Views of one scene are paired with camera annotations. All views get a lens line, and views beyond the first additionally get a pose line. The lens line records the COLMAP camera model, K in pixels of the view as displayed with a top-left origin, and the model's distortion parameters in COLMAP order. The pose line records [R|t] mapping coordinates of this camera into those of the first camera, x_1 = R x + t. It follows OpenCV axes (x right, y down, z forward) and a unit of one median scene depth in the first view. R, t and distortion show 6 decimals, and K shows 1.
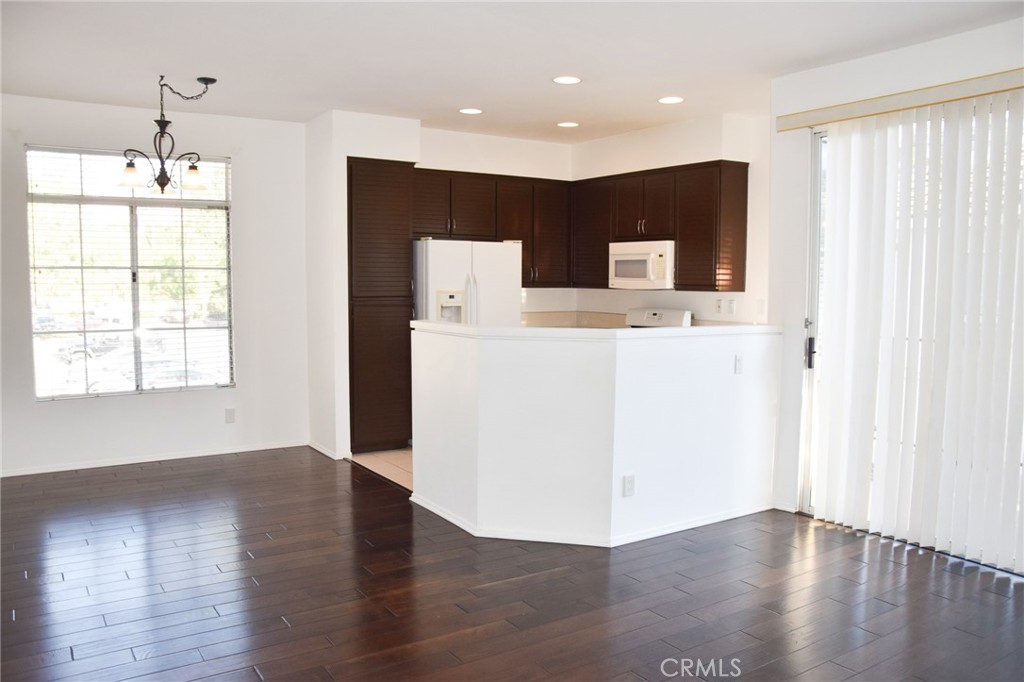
lens RADIAL K [[802.2, 0, 506.4], [0, 802.2, 342.3], [0, 0, 1]] dist [-0.150183, 0.100602]
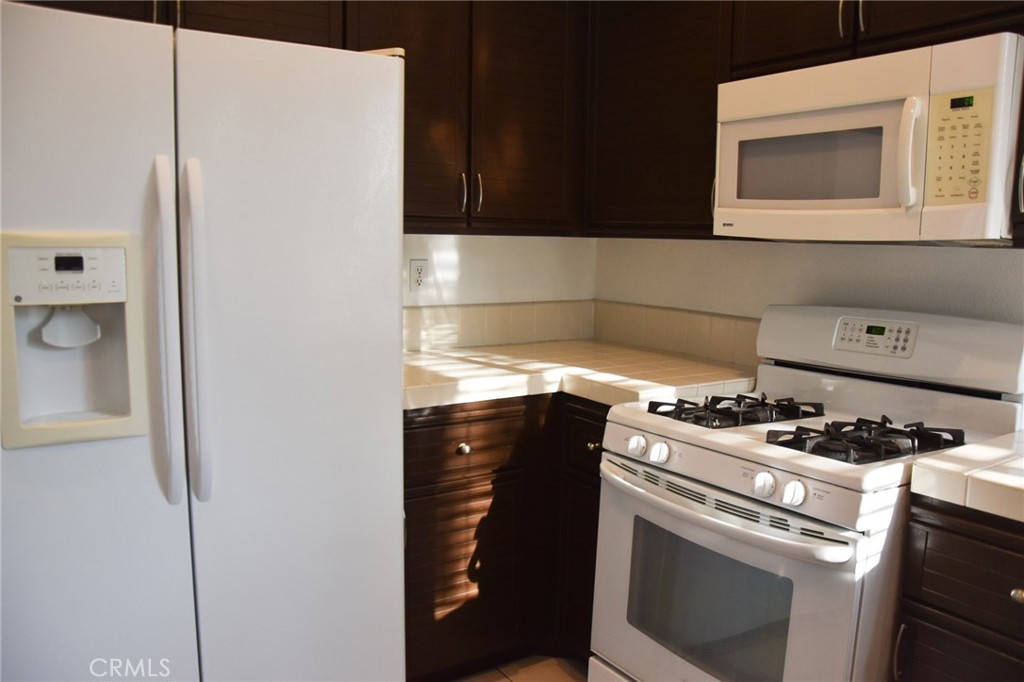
lens RADIAL K [[802.2, 0, 510.7], [0, 802.2, 358.1], [0, 0, 1]] dist [-0.150183, 0.100602]
pose [[0.999914, 0.008966, 0.009578, 0.055386], [-0.009570, 0.997841, 0.064979, -0.045291], [-0.008975, -0.065065, 0.997841, 0.775494]]
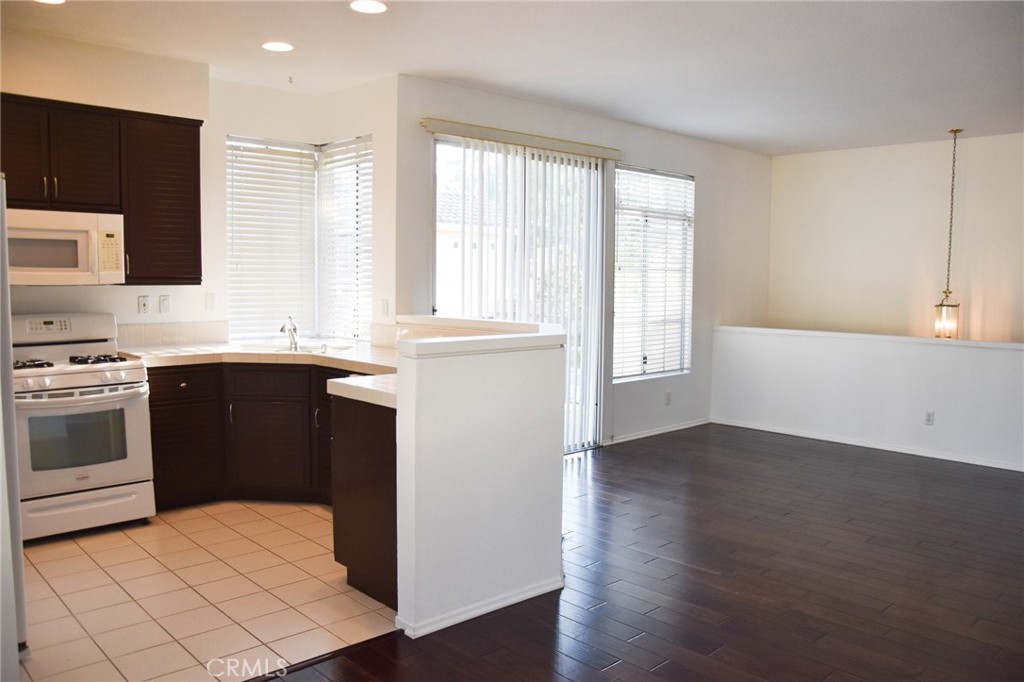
lens RADIAL K [[802.2, 0, 516.5], [0, 802.2, 353.0], [0, 0, 1]] dist [-0.150183, 0.100602]
pose [[-0.173312, -0.100154, 0.979761, -0.541887], [0.064665, 0.991512, 0.112794, -0.061413], [-0.982742, 0.082905, -0.165364, 0.785072]]
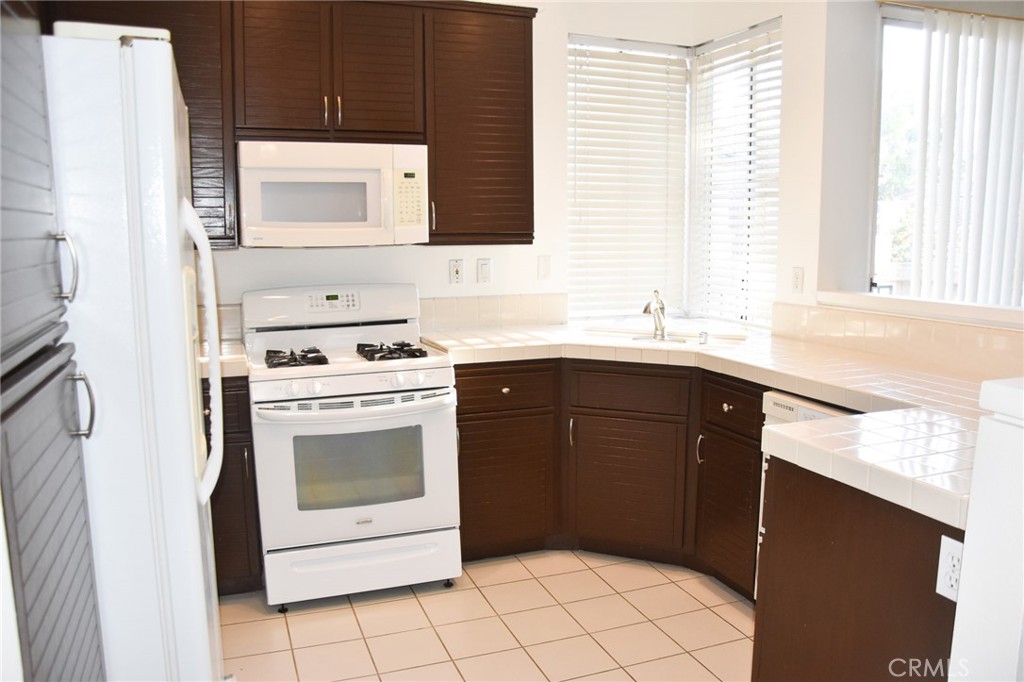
lens RADIAL K [[802.2, 0, 514.1], [0, 802.2, 349.8], [0, 0, 1]] dist [-0.150183, 0.100602]
pose [[0.221214, -0.148261, 0.963890, -0.280308], [0.081980, 0.987705, 0.133109, -0.063520], [-0.971773, 0.049574, 0.230649, 0.843764]]
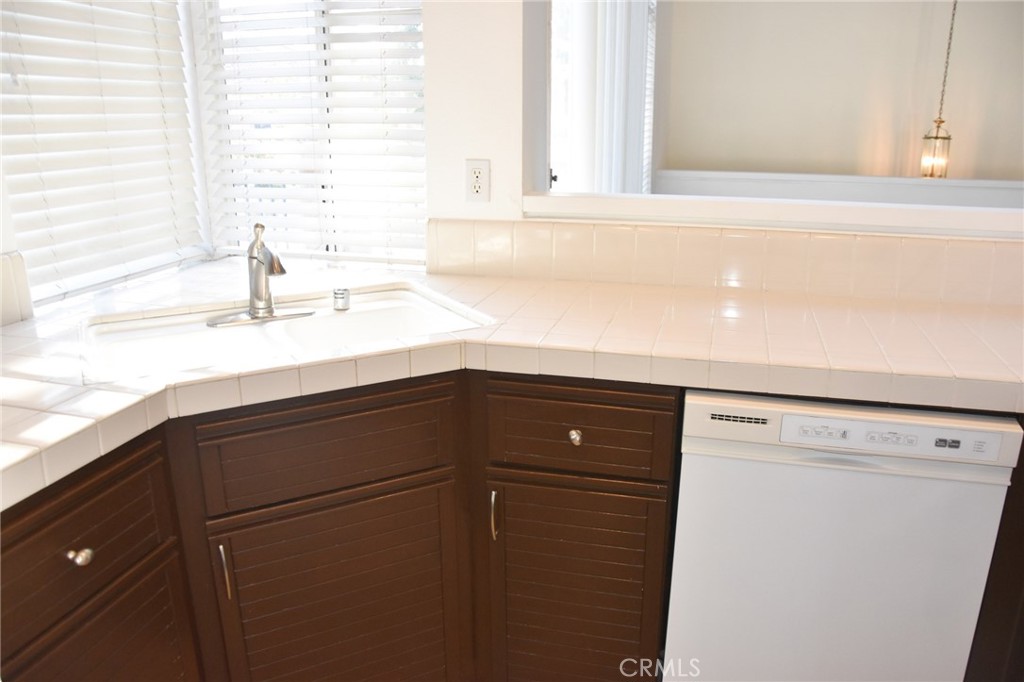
lens RADIAL K [[802.2, 0, 511.7], [0, 802.2, 343.4], [0, 0, 1]] dist [-0.150183, 0.100602]
pose [[-0.656083, -0.216822, 0.722871, 0.015810], [0.057764, 0.940603, 0.334557, -0.069403], [-0.752474, 0.261253, -0.604590, 0.982576]]
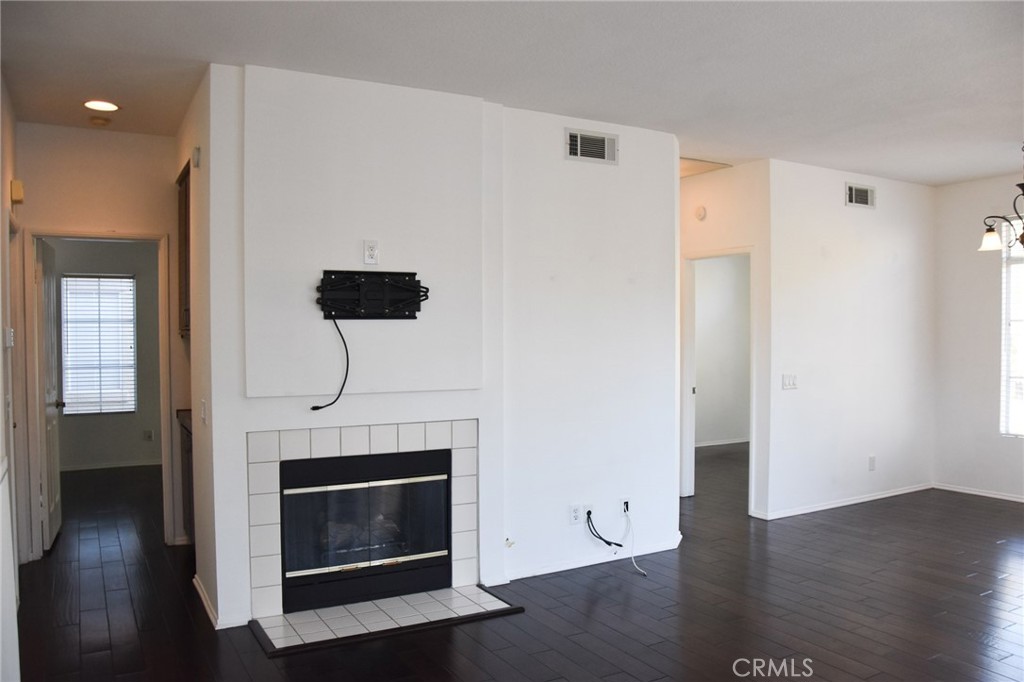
lens RADIAL K [[802.2, 0, 511.9], [0, 802.2, 349.6], [0, 0, 1]] dist [-0.150183, 0.100602]
pose [[-0.074332, 0.015947, -0.997106, 0.504427], [-0.073992, 0.997028, 0.021462, -0.019795], [0.994485, 0.075373, -0.072931, 0.292639]]
